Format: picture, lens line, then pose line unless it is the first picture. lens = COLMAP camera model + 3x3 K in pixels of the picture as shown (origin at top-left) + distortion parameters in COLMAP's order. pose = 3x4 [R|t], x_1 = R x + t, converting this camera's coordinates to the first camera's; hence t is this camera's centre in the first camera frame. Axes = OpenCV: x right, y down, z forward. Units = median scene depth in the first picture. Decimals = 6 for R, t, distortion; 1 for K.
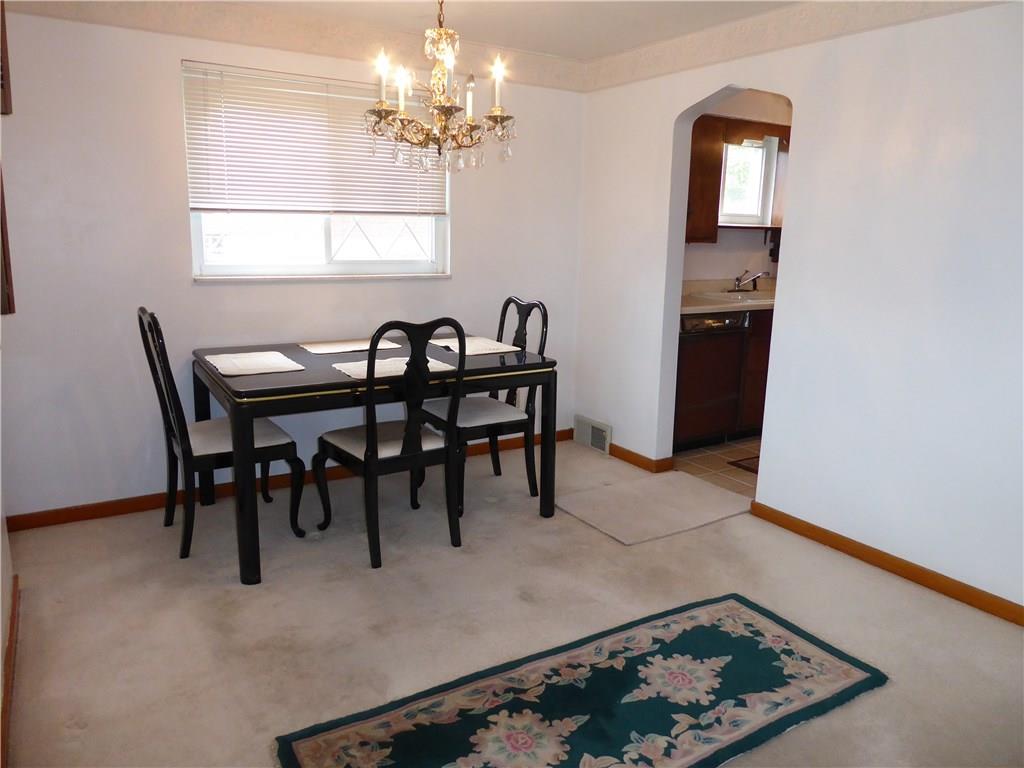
lens RADIAL K [[754.0, 0, 511.0], [0, 754.0, 340.8], [0, 0, 1]] dist [-0.006066, -0.002119]
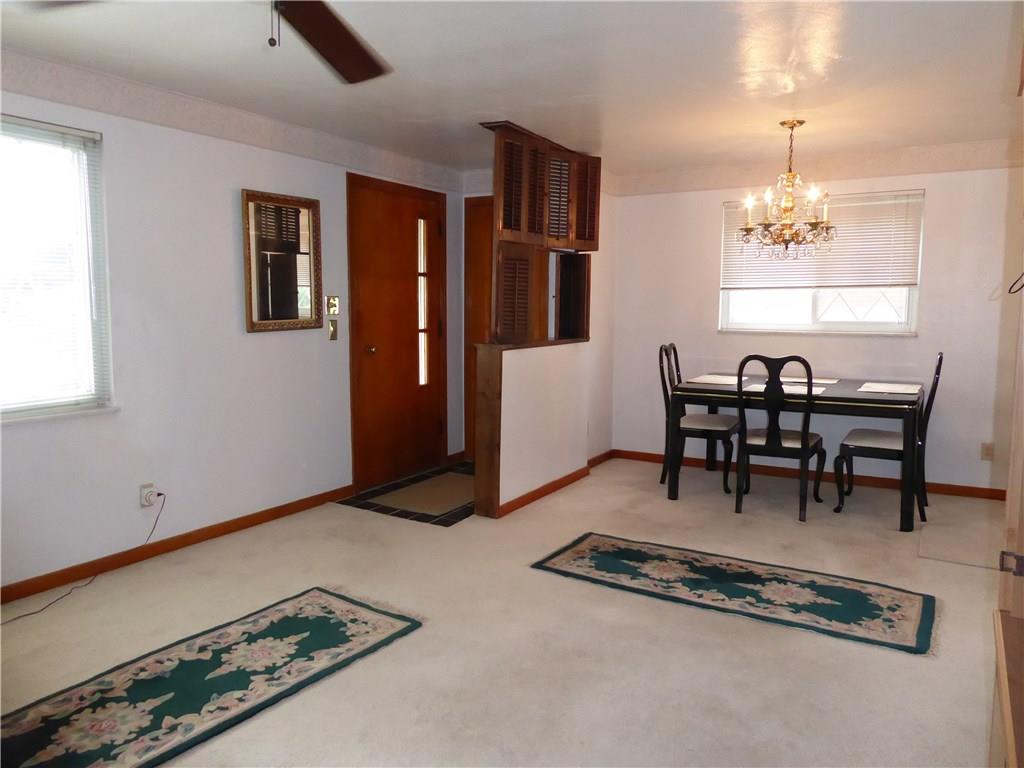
lens RADIAL K [[737.9, 0, 506.9], [0, 737.9, 363.2], [0, 0, 1]] dist [-0.014652, -0.003663]
pose [[0.446781, 0.055928, -0.892893, 1.103698], [-0.118040, 0.993004, 0.003134, 0.050945], [0.886822, 0.103997, 0.450257, -0.168781]]
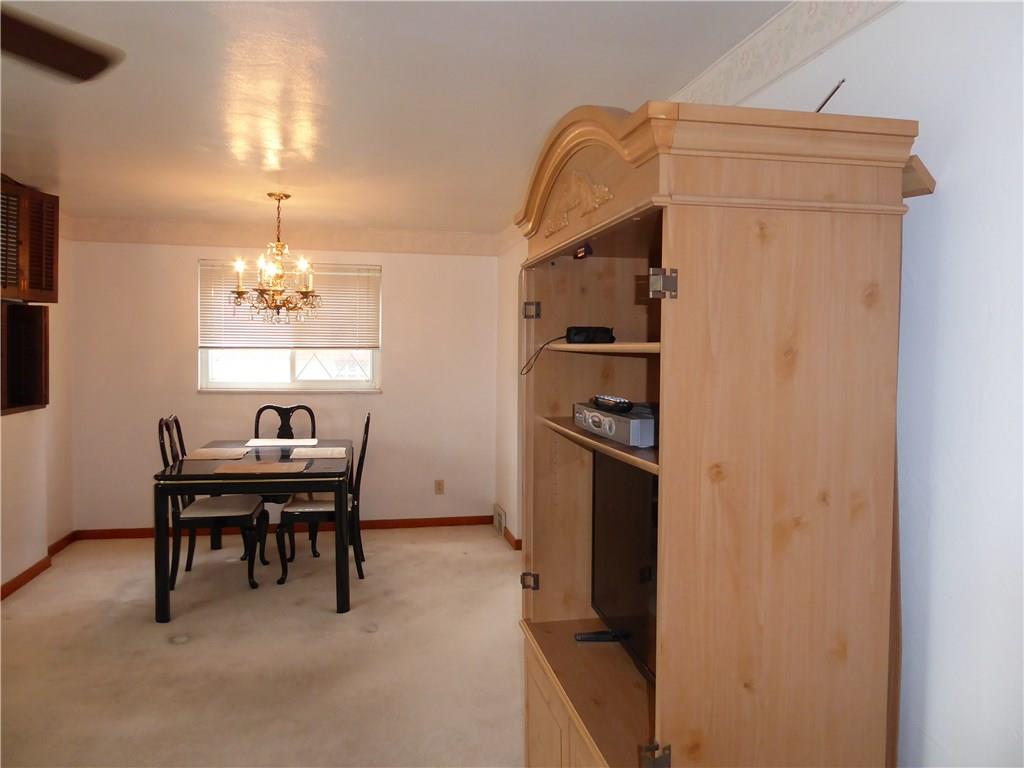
lens RADIAL K [[737.9, 0, 506.9], [0, 737.9, 363.2], [0, 0, 1]] dist [-0.014652, -0.003663]
pose [[0.940322, -0.000036, -0.340286, 0.983147], [-0.043502, 0.991782, -0.120314, 0.025720], [0.337494, 0.127937, 0.932593, -0.321960]]
